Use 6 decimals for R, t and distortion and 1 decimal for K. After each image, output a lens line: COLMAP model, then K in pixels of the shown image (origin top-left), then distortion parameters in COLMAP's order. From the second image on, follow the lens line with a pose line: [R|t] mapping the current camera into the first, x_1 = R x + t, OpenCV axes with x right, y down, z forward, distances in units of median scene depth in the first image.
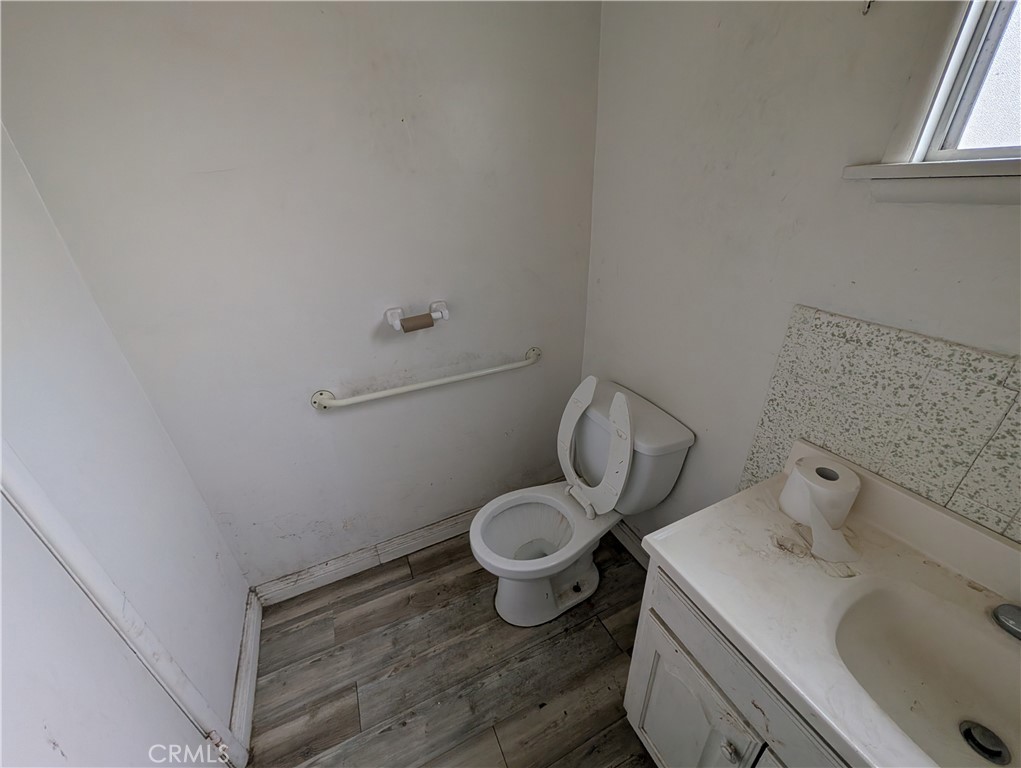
lens RADIAL K [[393.3, 0, 512.0], [0, 393.3, 383.3], [0, 0, 1]] dist [0.000298, 0.000574]
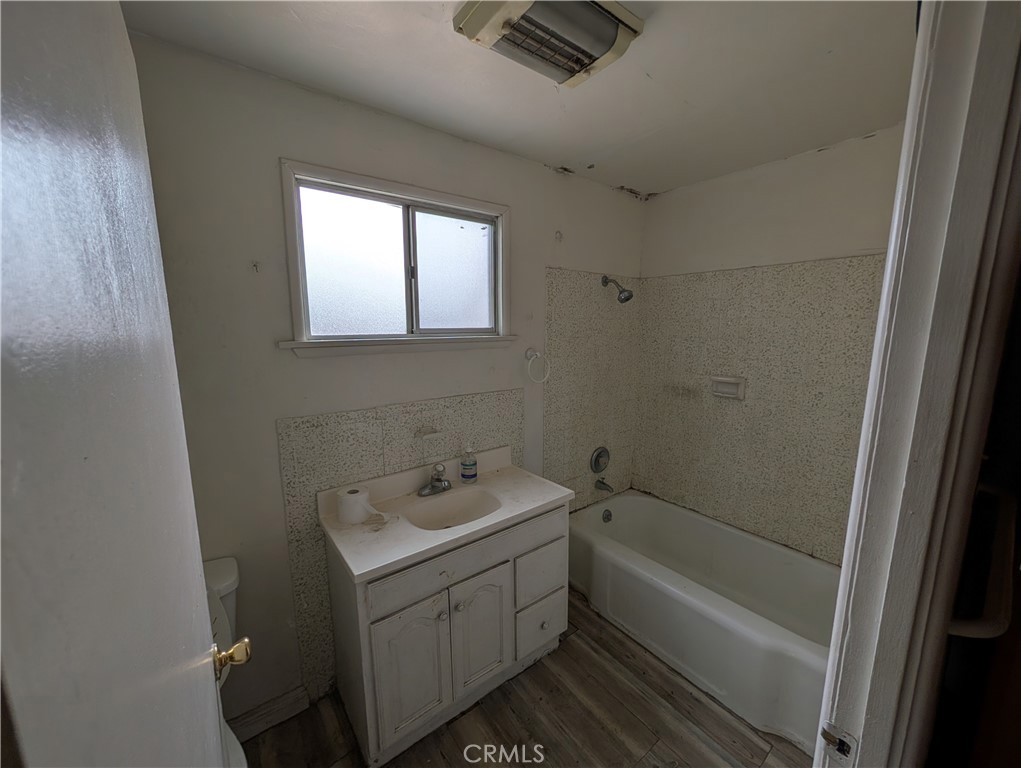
lens RADIAL K [[393.3, 0, 512.1], [0, 393.3, 385.0], [0, 0, 1]] dist [0.000298, 0.000574]
pose [[-0.199503, -0.121740, 0.972305, -1.133172], [0.449893, 0.870110, 0.201256, -0.252489], [-0.870514, 0.477585, -0.118820, 0.366238]]
